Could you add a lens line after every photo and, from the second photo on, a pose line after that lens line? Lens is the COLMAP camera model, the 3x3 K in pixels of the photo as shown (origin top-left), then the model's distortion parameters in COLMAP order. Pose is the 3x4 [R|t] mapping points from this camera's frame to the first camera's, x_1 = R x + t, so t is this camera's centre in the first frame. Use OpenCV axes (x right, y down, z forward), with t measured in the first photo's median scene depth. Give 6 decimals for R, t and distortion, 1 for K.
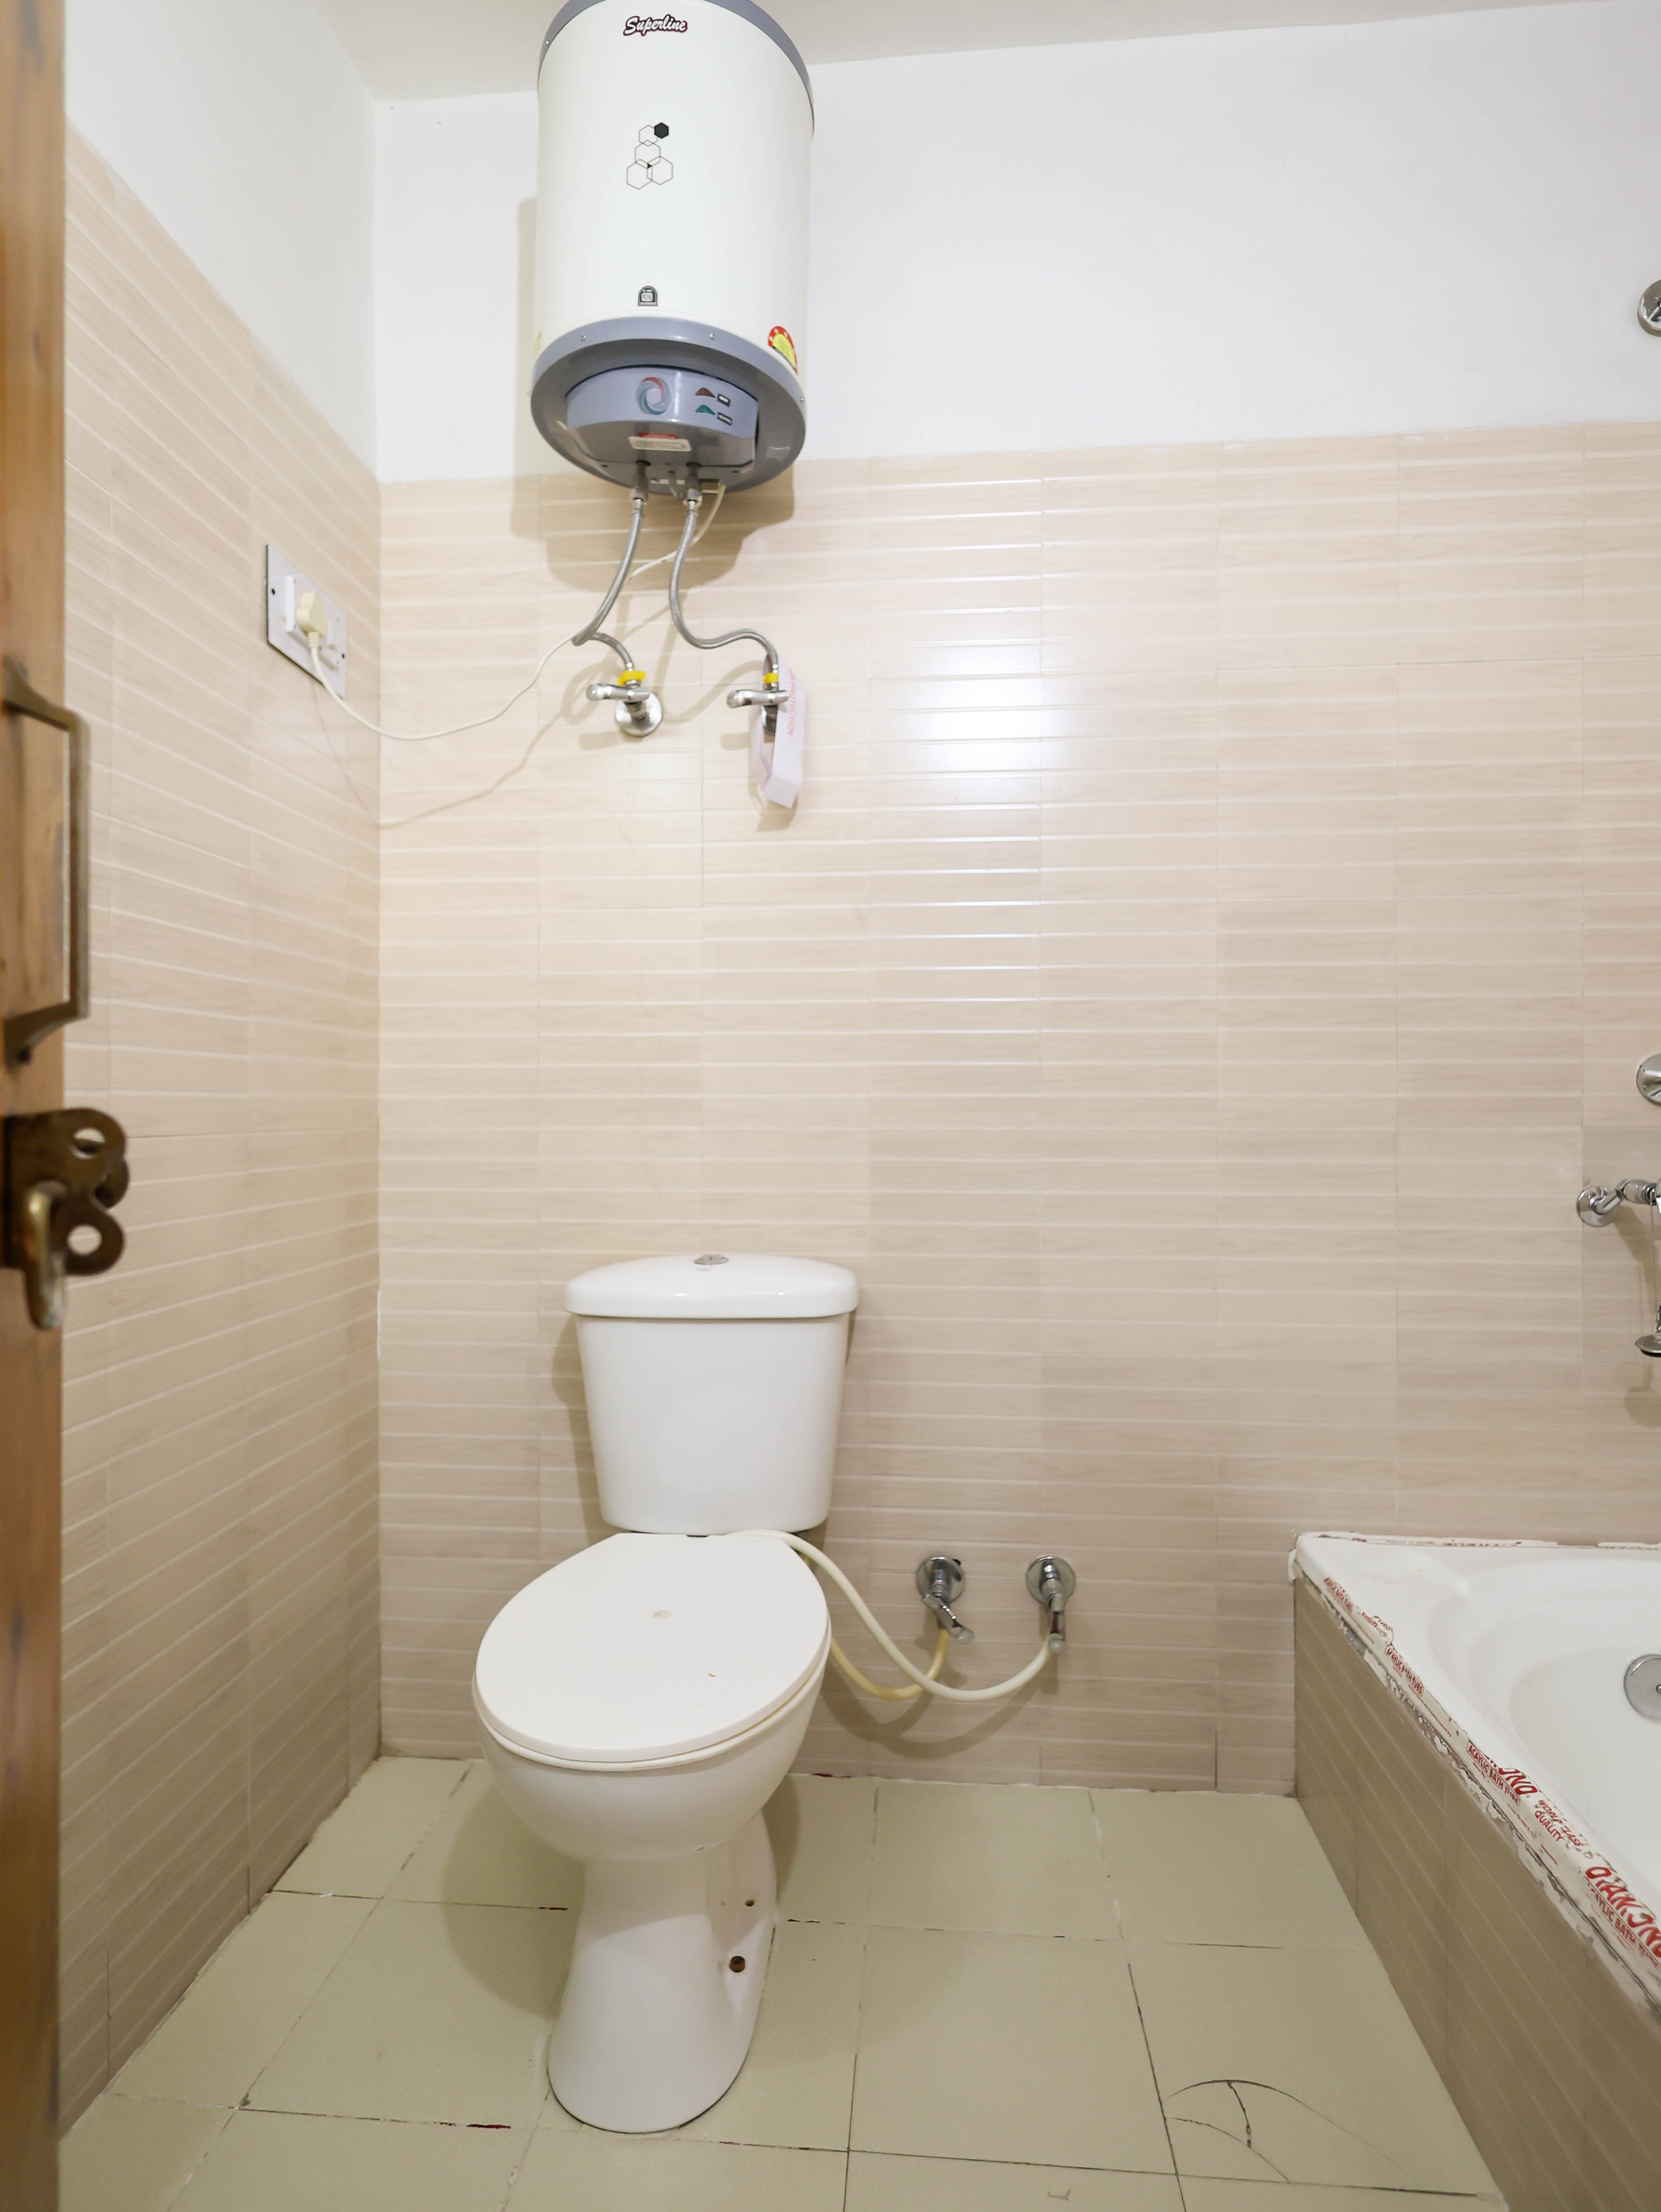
lens RADIAL K [[1159.9, 0, 819.8], [0, 1159.9, 1113.3], [0, 0, 1]] dist [-0.000254, 0.001069]
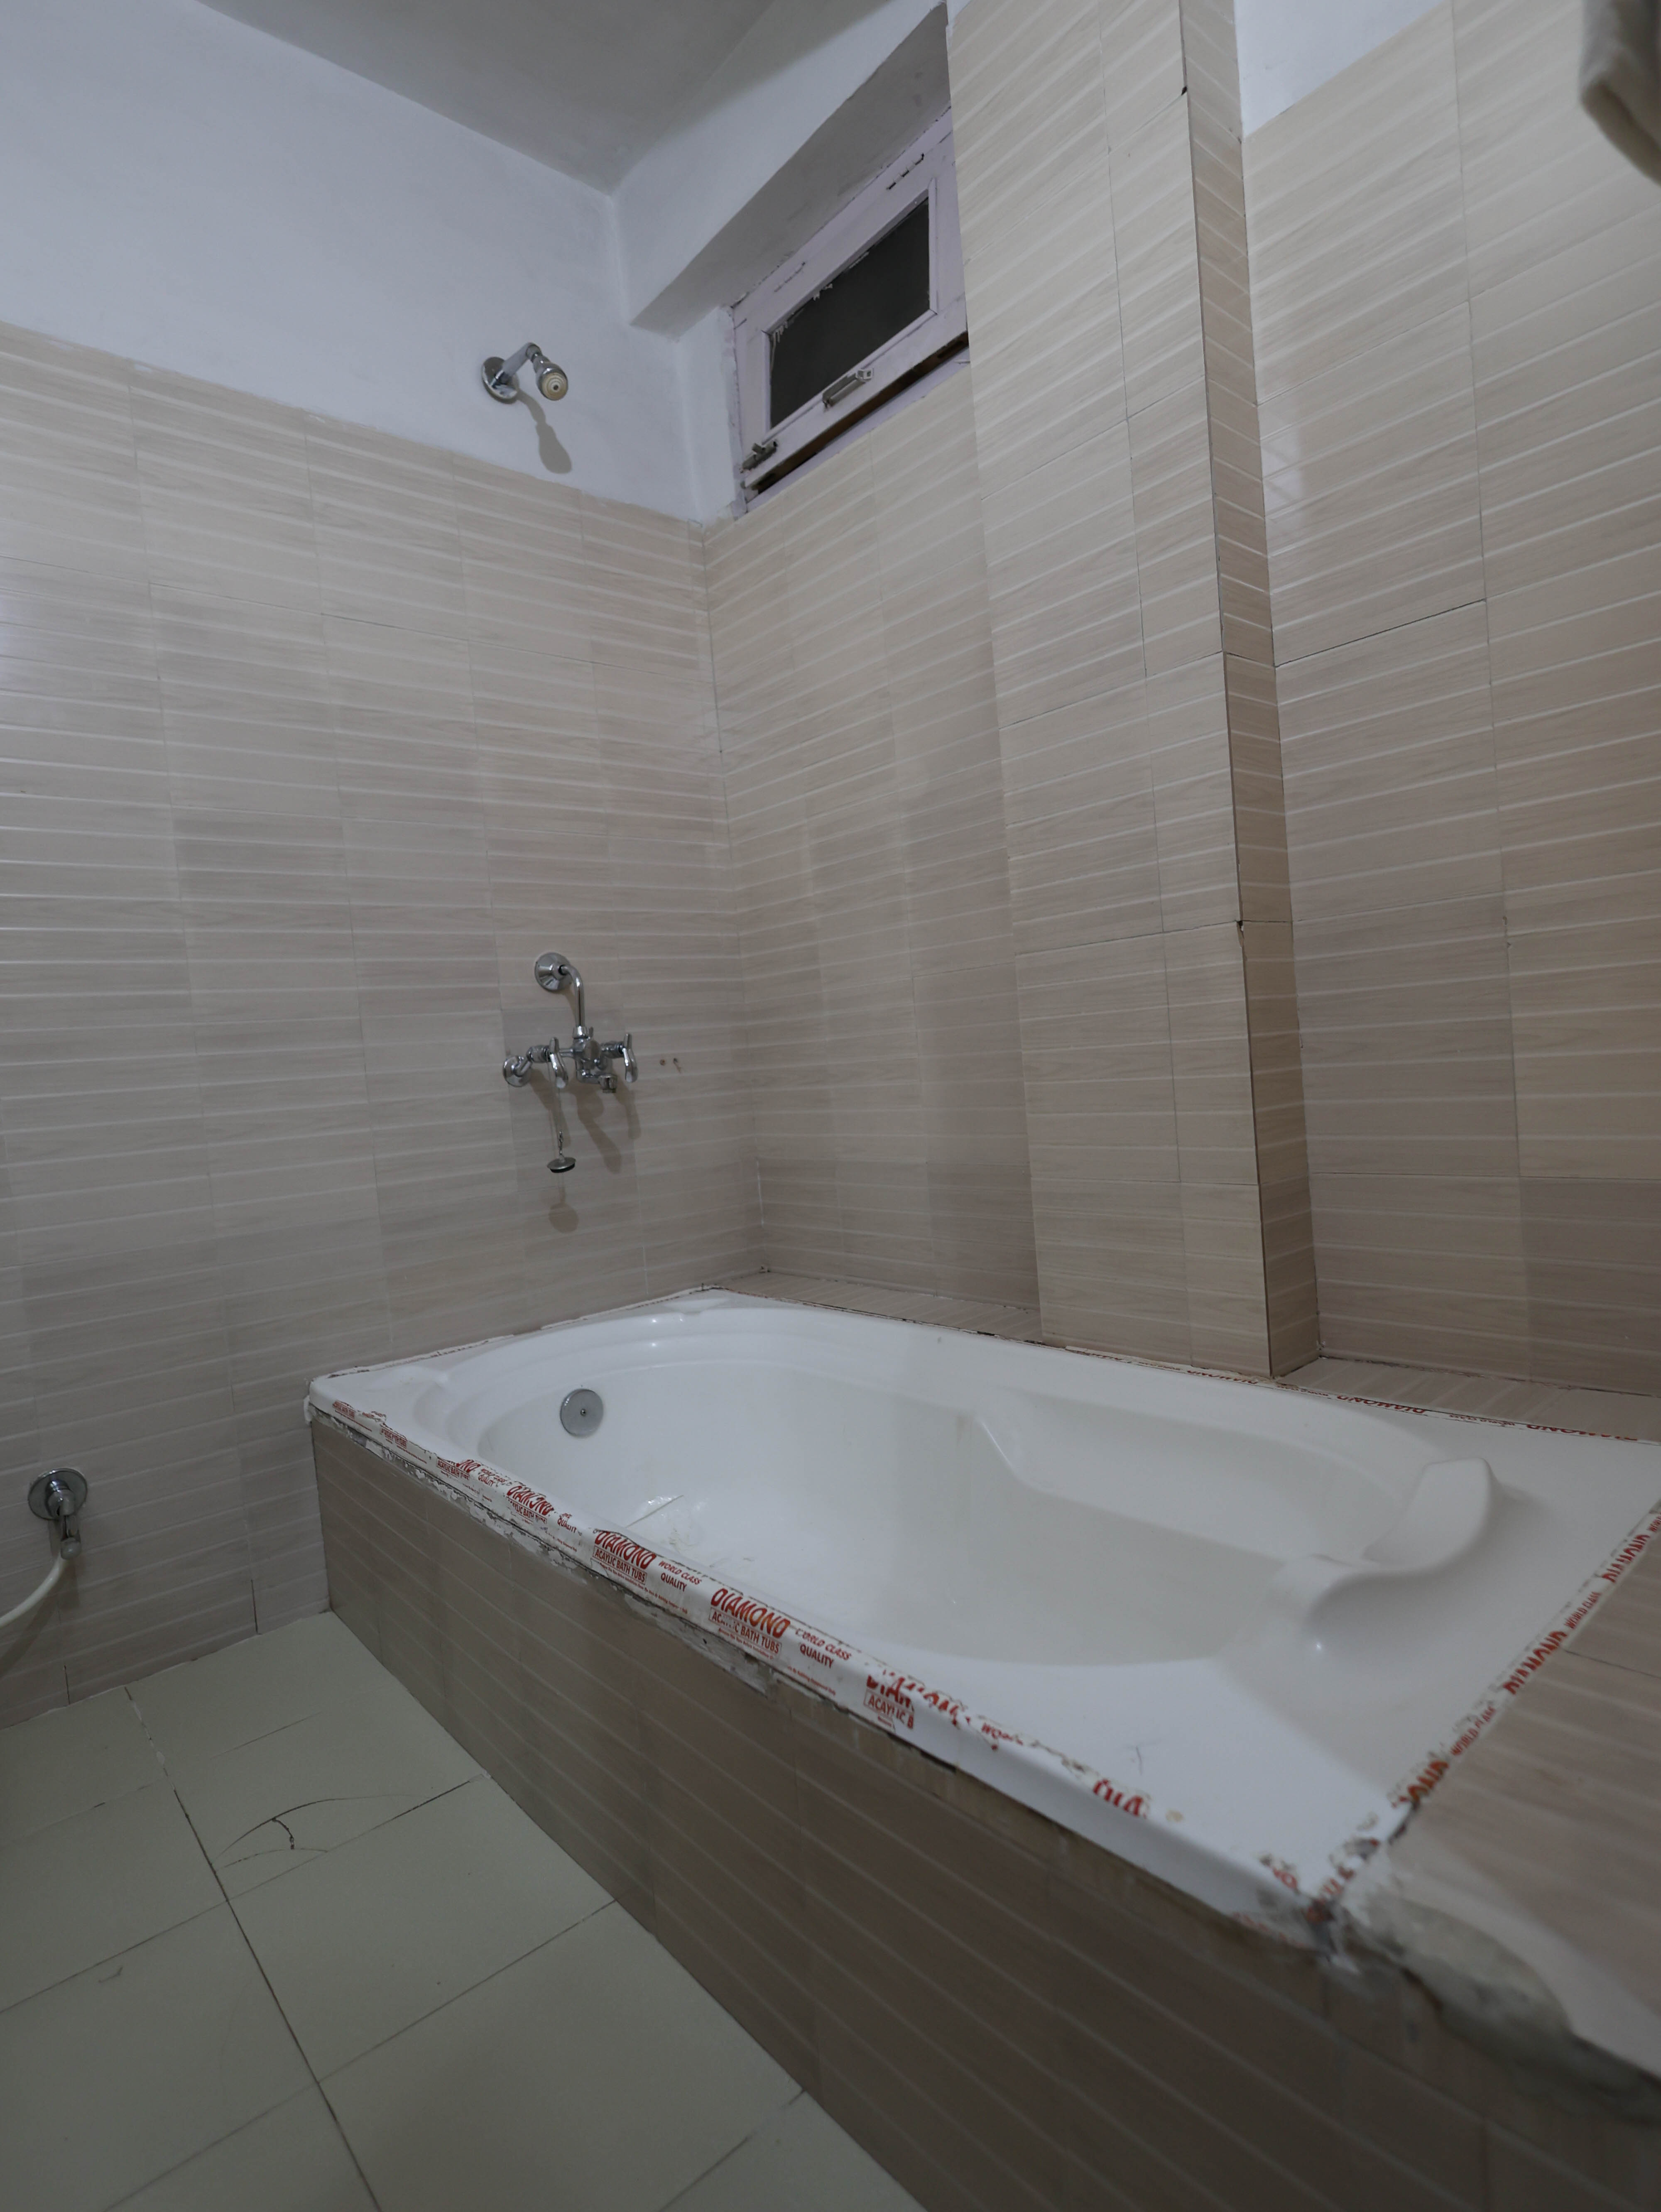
lens RADIAL K [[1159.9, 0, 819.8], [0, 1159.9, 1113.3], [0, 0, 1]] dist [-0.000254, 0.001069]
pose [[0.701927, -0.089054, 0.706660, -0.011930], [0.081083, 0.995694, 0.044938, 0.094464], [-0.707619, 0.025754, 0.706125, -0.149375]]
